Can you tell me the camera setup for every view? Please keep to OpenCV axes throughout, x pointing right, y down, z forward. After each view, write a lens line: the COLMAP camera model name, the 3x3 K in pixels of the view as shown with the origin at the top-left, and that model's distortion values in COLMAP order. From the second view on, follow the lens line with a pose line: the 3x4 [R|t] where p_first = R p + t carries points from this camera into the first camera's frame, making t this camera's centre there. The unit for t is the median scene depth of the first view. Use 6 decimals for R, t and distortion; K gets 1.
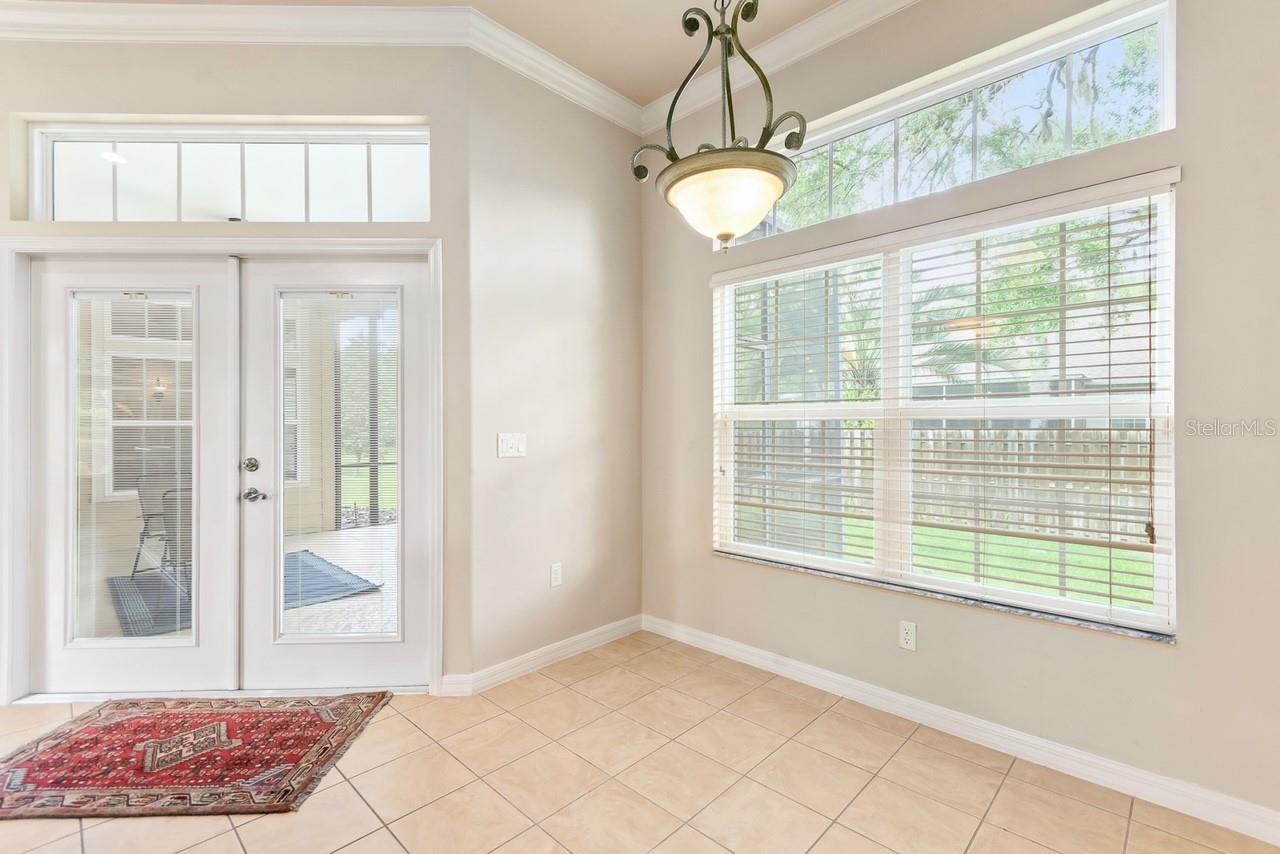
lens RADIAL K [[566.5, 0, 620.5], [0, 566.5, 420.0], [0, 0, 1]] dist [0.002678, 0.000153]
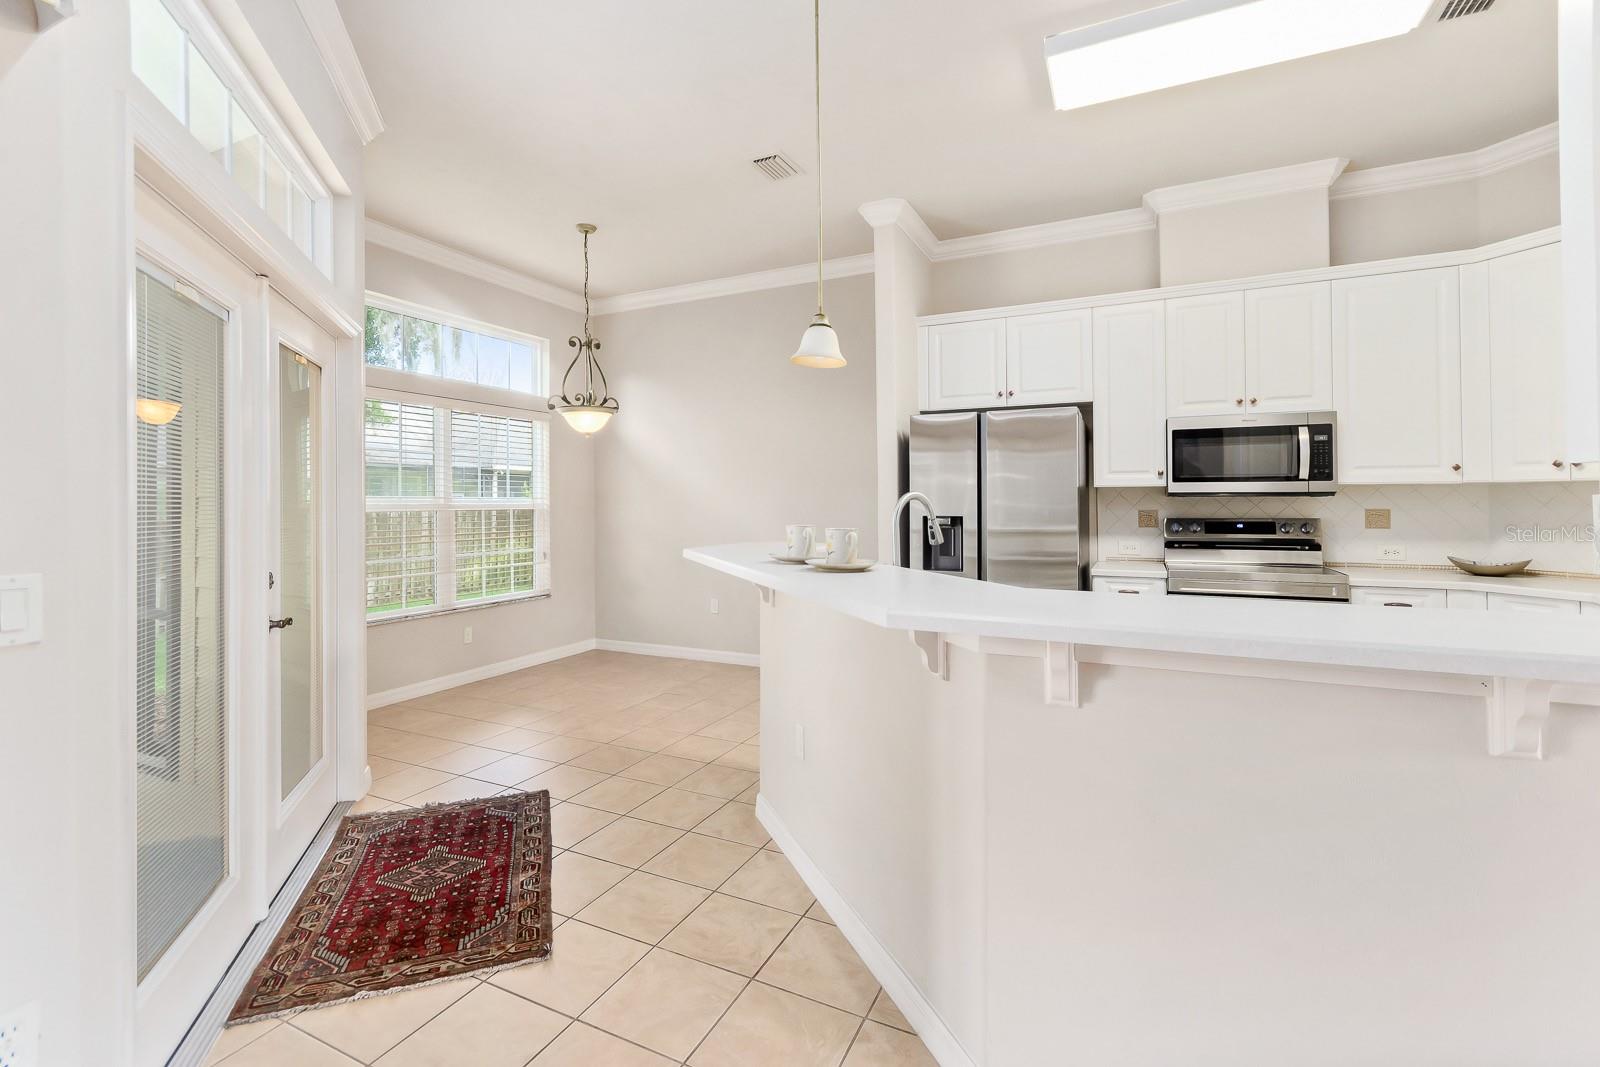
lens RADIAL K [[723.3, 0, 785.3], [0, 723.3, 496.9], [0, 0, 1]] dist [0.004202, 0.000430]
pose [[-0.307138, 0.012356, 0.951585, -1.960079], [-0.002385, 0.999903, -0.013753, -0.014843], [-0.951662, -0.006494, -0.307079, 0.784079]]
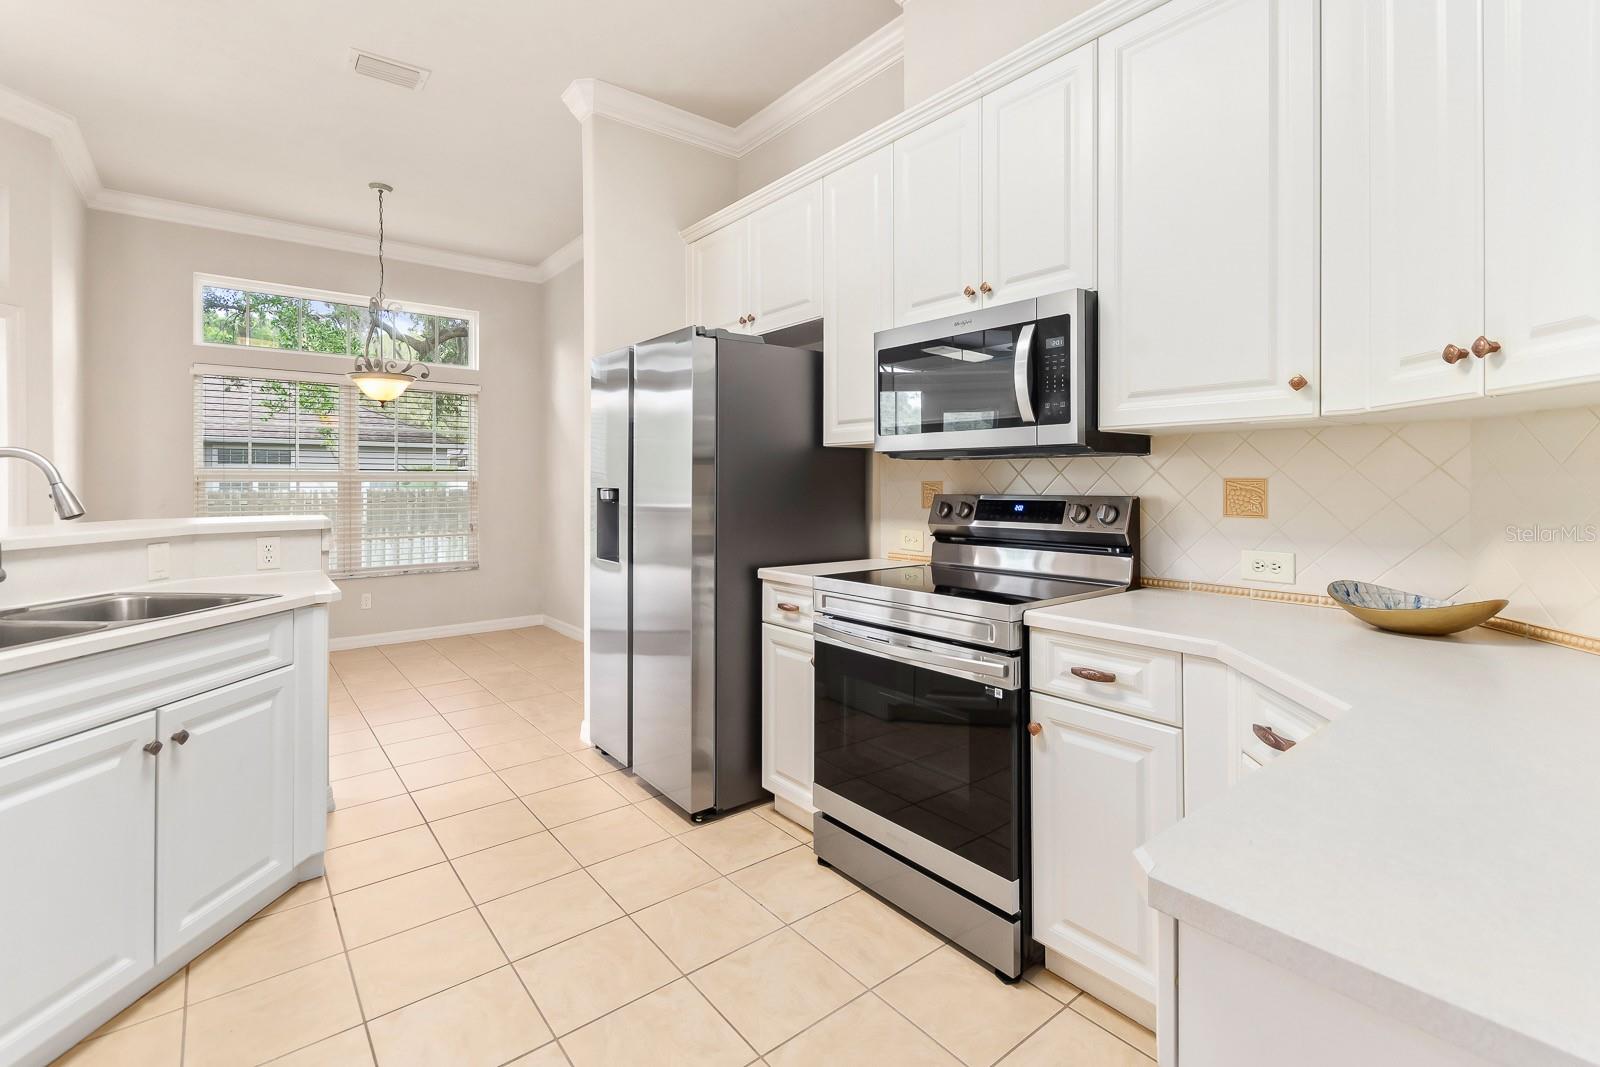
lens RADIAL K [[732.2, 0, 801.5], [0, 732.2, 479.7], [0, 0, 1]] dist [0.002163, 0.000551]
pose [[0.115384, 0.004766, 0.993310, -1.679727], [-0.002107, 0.999987, -0.004553, -0.006040], [-0.993319, -0.001568, 0.115392, -0.649952]]
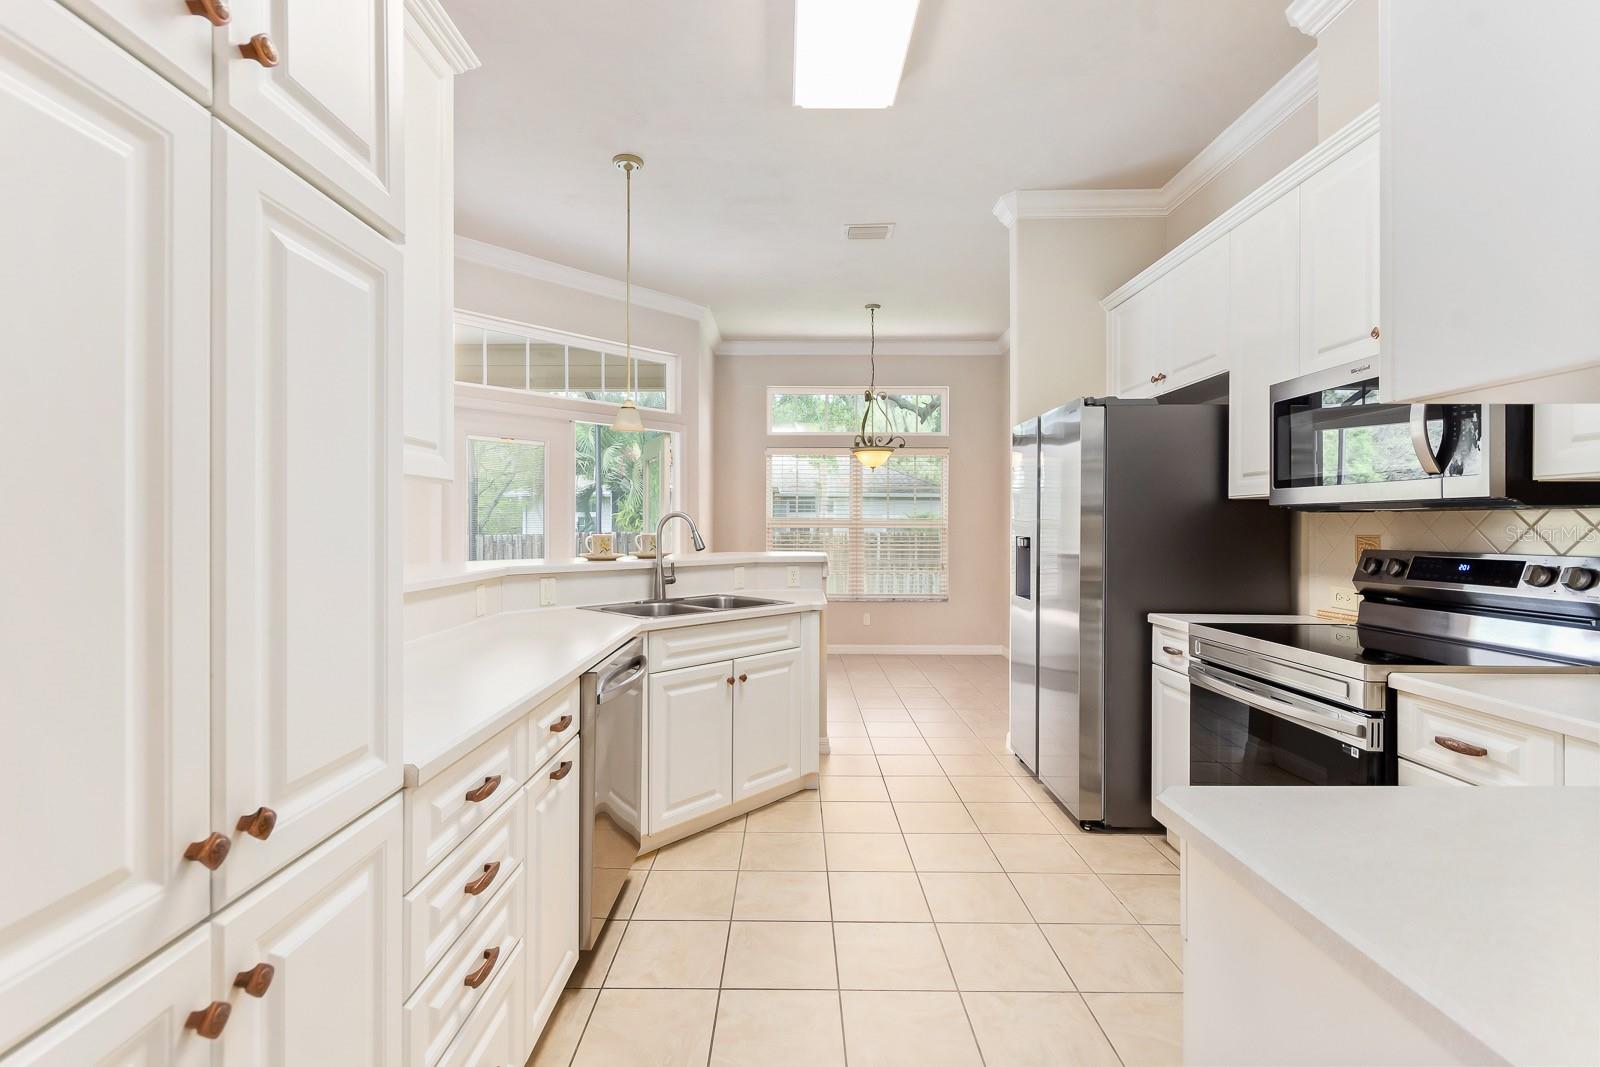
lens RADIAL K [[708.2, 0, 775.6], [0, 708.2, 524.7], [0, 0, 1]] dist [0.002678, 0.000153]
pose [[0.724613, 0.005916, 0.689131, -1.838630], [-0.007243, 0.999973, -0.000969, -0.017288], [-0.689118, -0.004290, 0.724636, -0.889751]]
